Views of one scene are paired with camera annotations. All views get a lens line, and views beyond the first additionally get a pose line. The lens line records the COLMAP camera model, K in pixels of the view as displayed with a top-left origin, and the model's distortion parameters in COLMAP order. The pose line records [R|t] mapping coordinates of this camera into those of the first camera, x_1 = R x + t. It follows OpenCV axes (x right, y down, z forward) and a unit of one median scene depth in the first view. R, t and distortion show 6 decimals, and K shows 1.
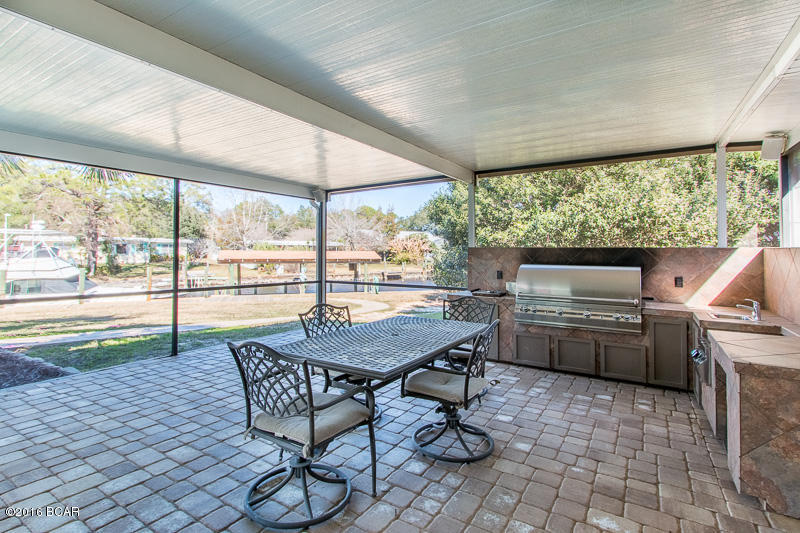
lens RADIAL K [[388.9, 0, 403.7], [0, 388.9, 245.5], [0, 0, 1]] dist [0.000847, 0.000065]
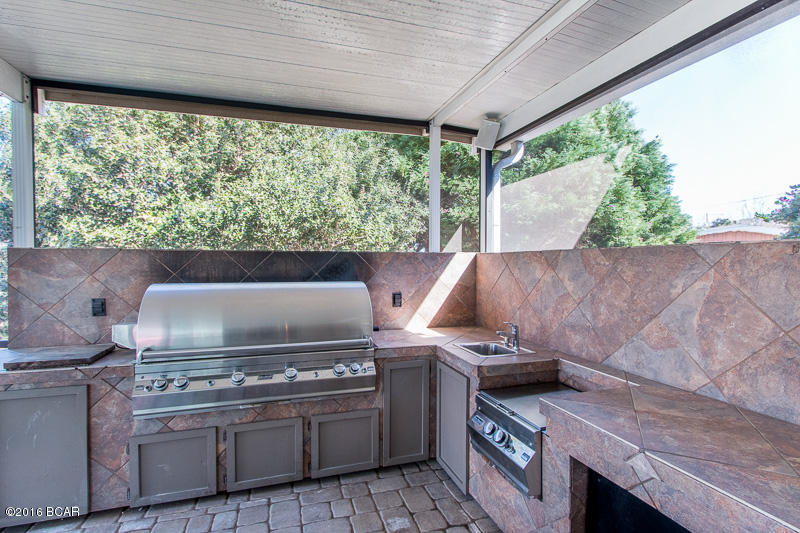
lens RADIAL K [[388.9, 0, 400.3], [0, 388.9, 265.7], [0, 0, 1]] dist [0.000847, 0.000065]
pose [[0.653832, -0.011563, 0.756552, 0.144919], [-0.007629, 0.999732, 0.021873, 0.012939], [-0.756601, -0.020073, 0.653568, 0.466064]]
